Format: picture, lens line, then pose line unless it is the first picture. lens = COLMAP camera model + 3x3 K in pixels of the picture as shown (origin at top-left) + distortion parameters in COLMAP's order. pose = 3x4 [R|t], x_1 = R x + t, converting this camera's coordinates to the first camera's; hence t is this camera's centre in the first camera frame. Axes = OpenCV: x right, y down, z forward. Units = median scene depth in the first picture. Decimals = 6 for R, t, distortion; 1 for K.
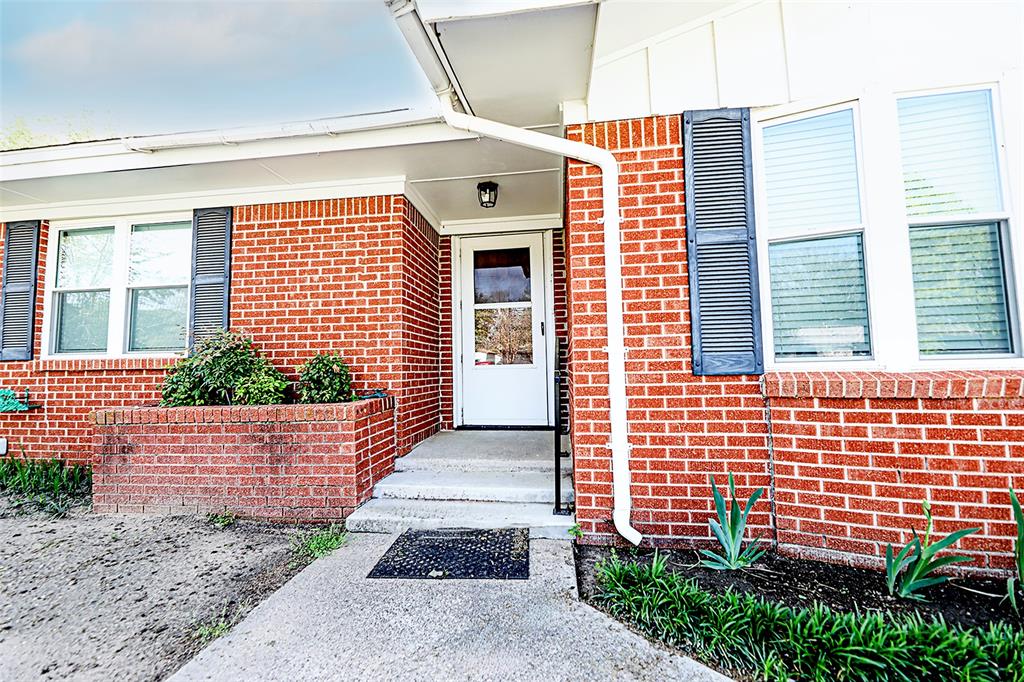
lens RADIAL K [[417.5, 0, 507.5], [0, 417.5, 339.7], [0, 0, 1]] dist [-0.000547, -0.000009]
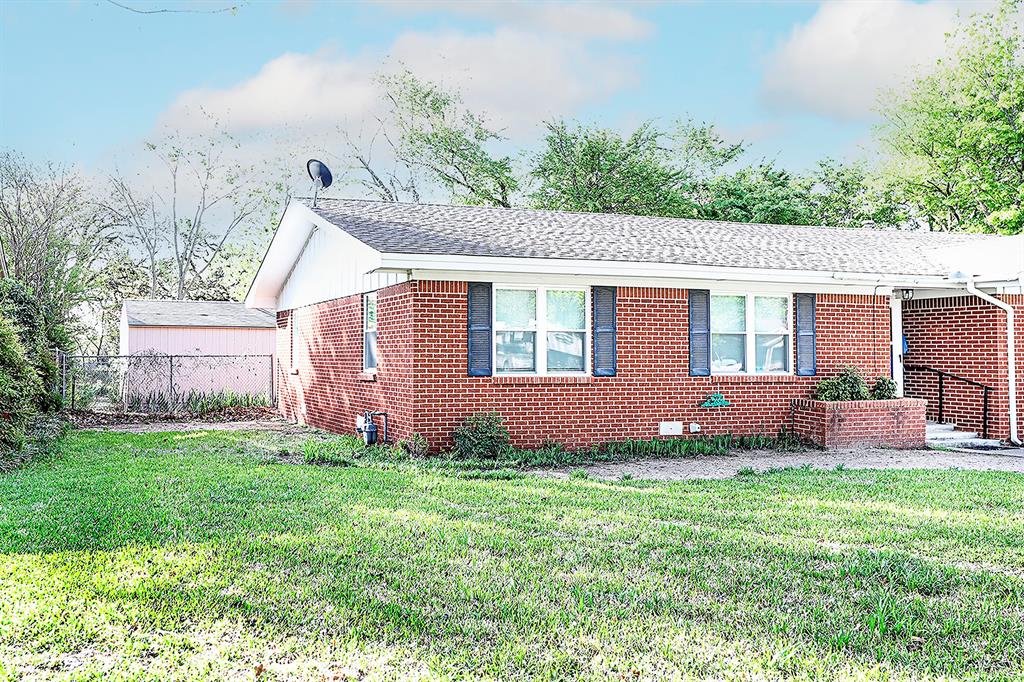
lens RADIAL K [[699.6, 0, 511.2], [0, 699.6, 342.8], [0, 0, 1]] dist [0.001349, -0.000198]
pose [[0.911958, 0.027842, 0.409338, -3.968366], [-0.045488, 0.998405, 0.033435, -0.184596], [-0.407755, -0.049112, 0.911770, -1.603775]]
